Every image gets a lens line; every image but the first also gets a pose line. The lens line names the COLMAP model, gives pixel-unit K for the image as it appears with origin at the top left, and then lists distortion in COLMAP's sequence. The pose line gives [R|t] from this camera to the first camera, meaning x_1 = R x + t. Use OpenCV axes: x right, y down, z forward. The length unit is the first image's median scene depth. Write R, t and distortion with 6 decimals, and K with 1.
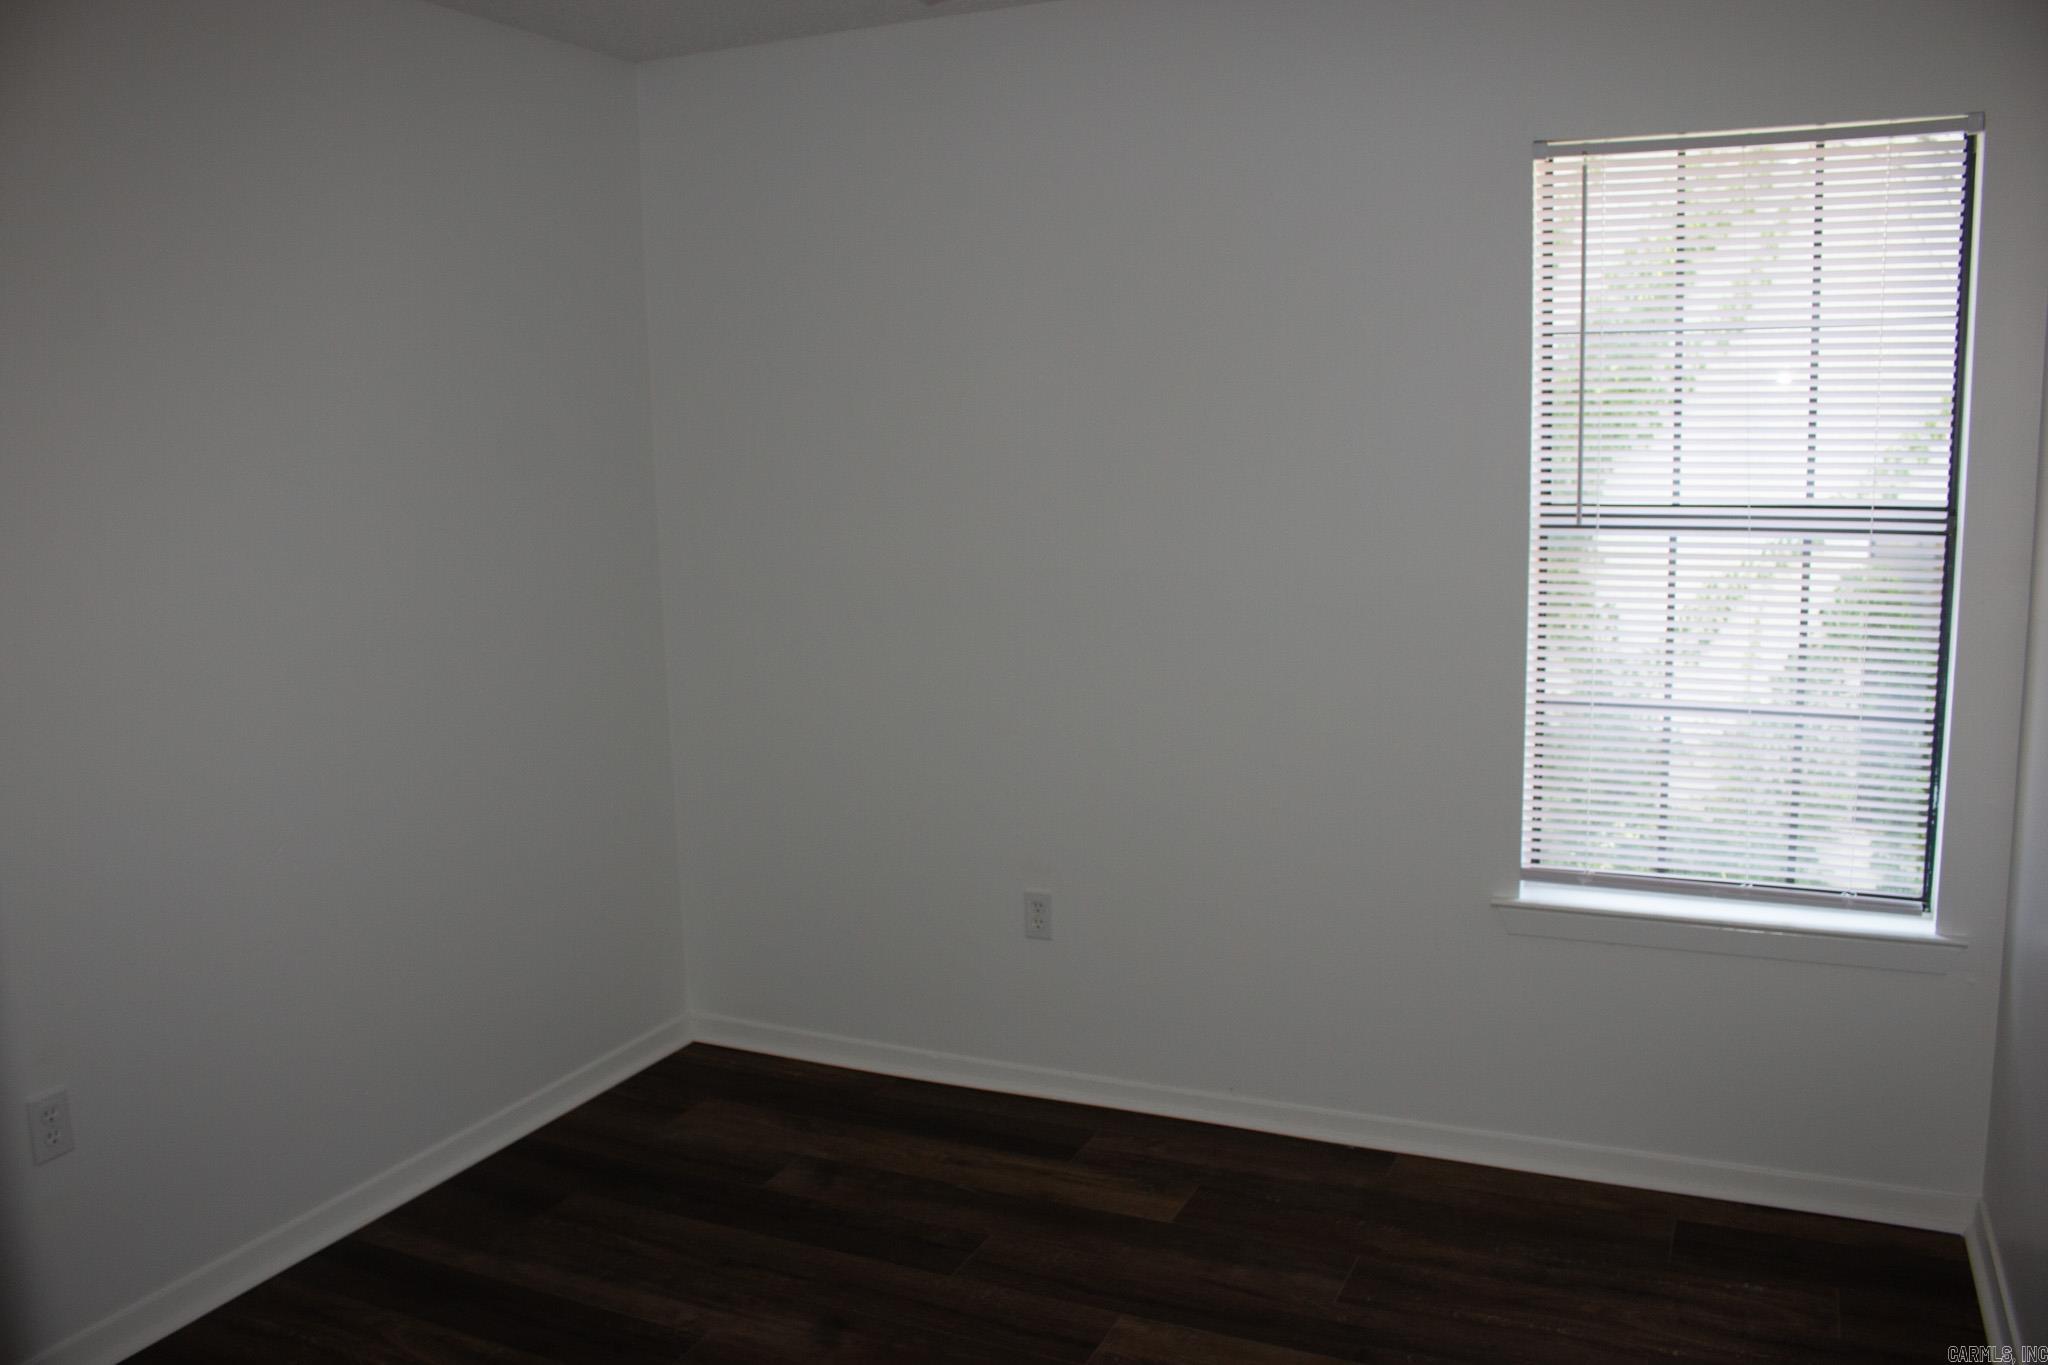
lens RADIAL K [[1691.0, 0, 1018.5], [0, 1691.0, 668.7], [0, 0, 1]] dist [-0.155987, 0.121309]
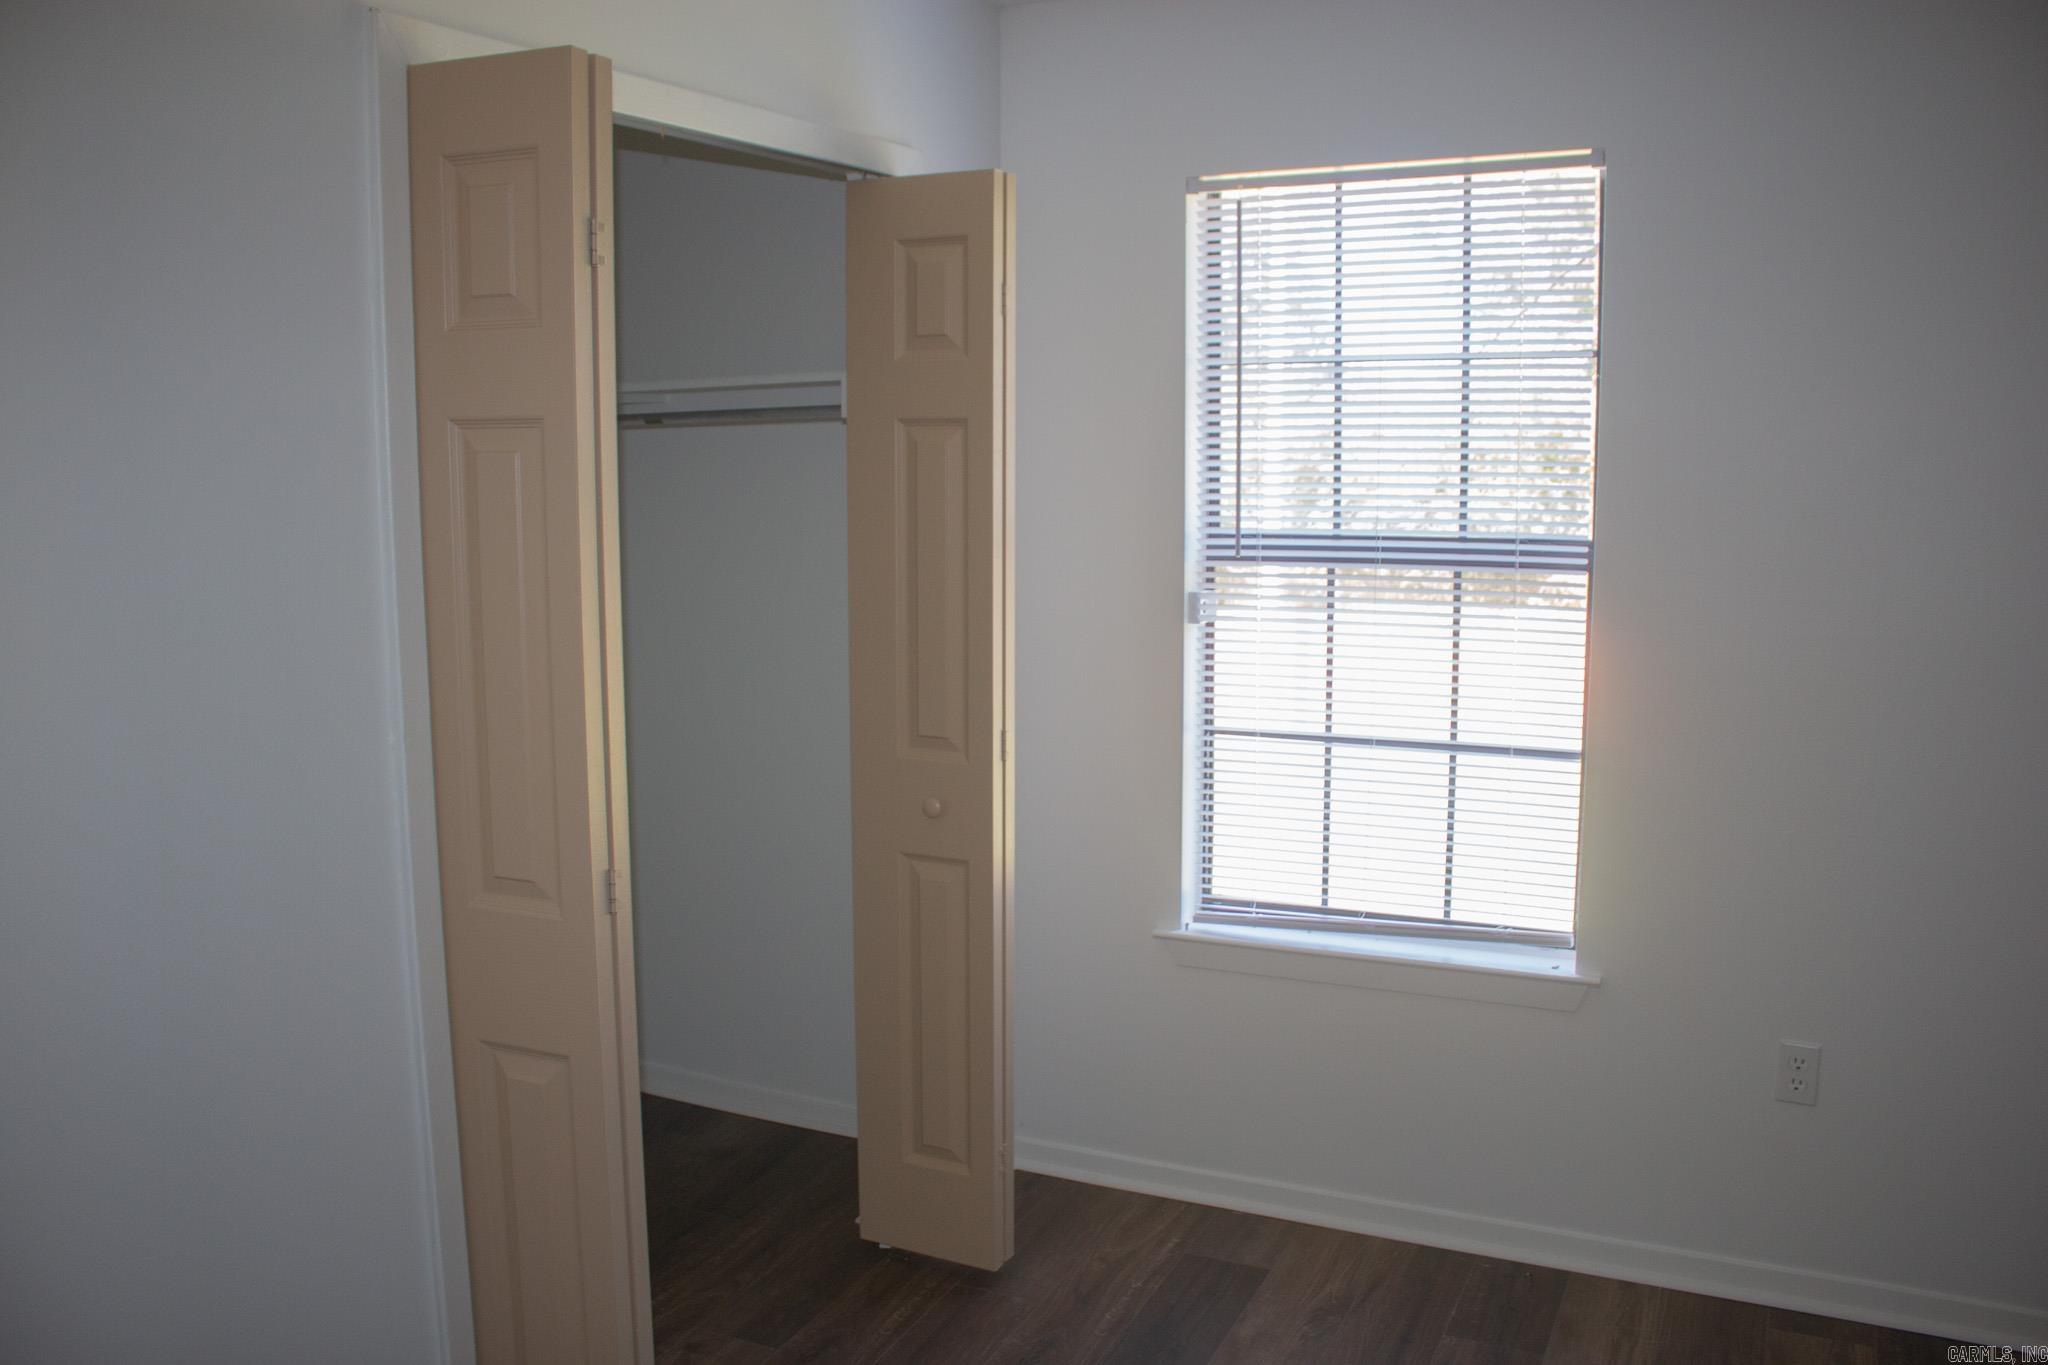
lens RADIAL K [[1867.7, 0, 1045.6], [0, 1867.7, 694.4], [0, 0, 1]] dist [-0.128364, 0.000000]
pose [[0.998580, 0.016591, -0.050632, 0.283981], [-0.017260, 0.999769, -0.012819, 0.013539], [0.050408, 0.013675, 0.998635, -0.131975]]
